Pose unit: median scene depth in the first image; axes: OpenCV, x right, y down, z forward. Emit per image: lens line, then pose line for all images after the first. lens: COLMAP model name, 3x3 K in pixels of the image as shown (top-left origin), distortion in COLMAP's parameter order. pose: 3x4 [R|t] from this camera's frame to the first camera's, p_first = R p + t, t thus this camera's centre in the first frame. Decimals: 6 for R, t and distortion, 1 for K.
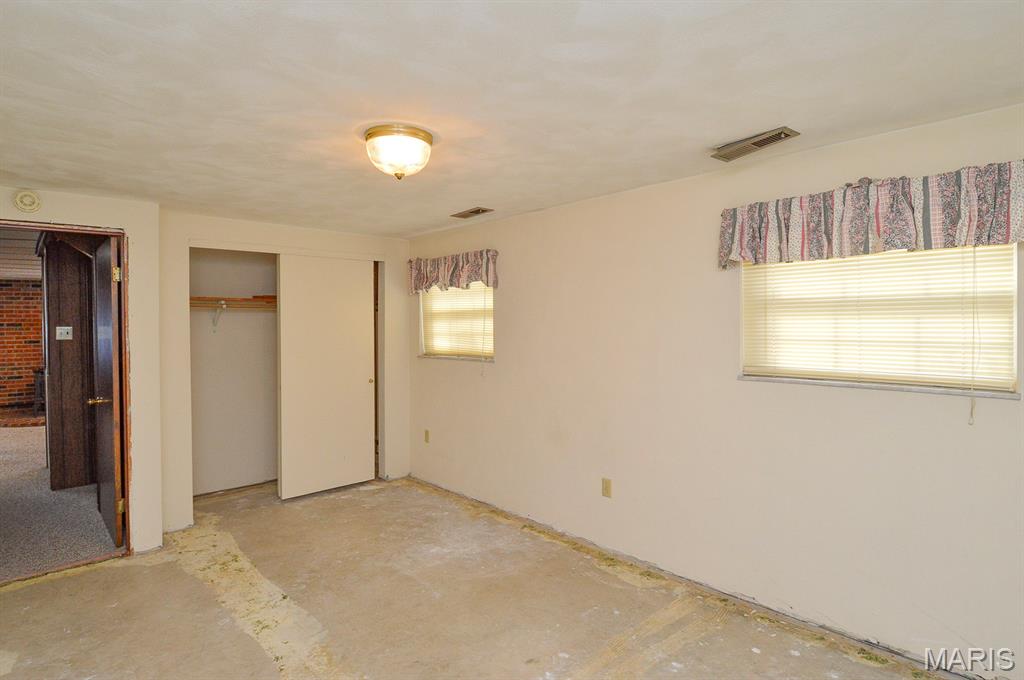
lens RADIAL K [[550.3, 0, 519.3], [0, 550.3, 337.0], [0, 0, 1]] dist [0.018241, -0.026047]
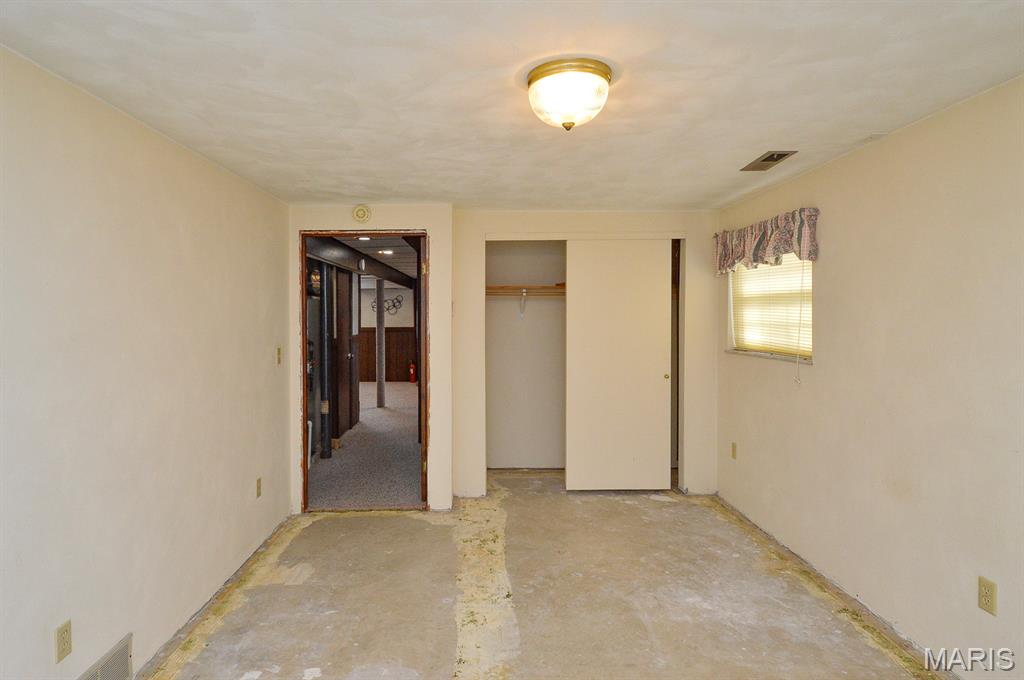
lens RADIAL K [[546.9, 0, 510.3], [0, 546.9, 319.6], [0, 0, 1]] dist [0.018128, -0.025495]
pose [[0.728870, 0.010751, -0.684568, 0.167477], [-0.017835, 0.999836, -0.003287, -0.003564], [0.684420, 0.014605, 0.728942, 0.224994]]
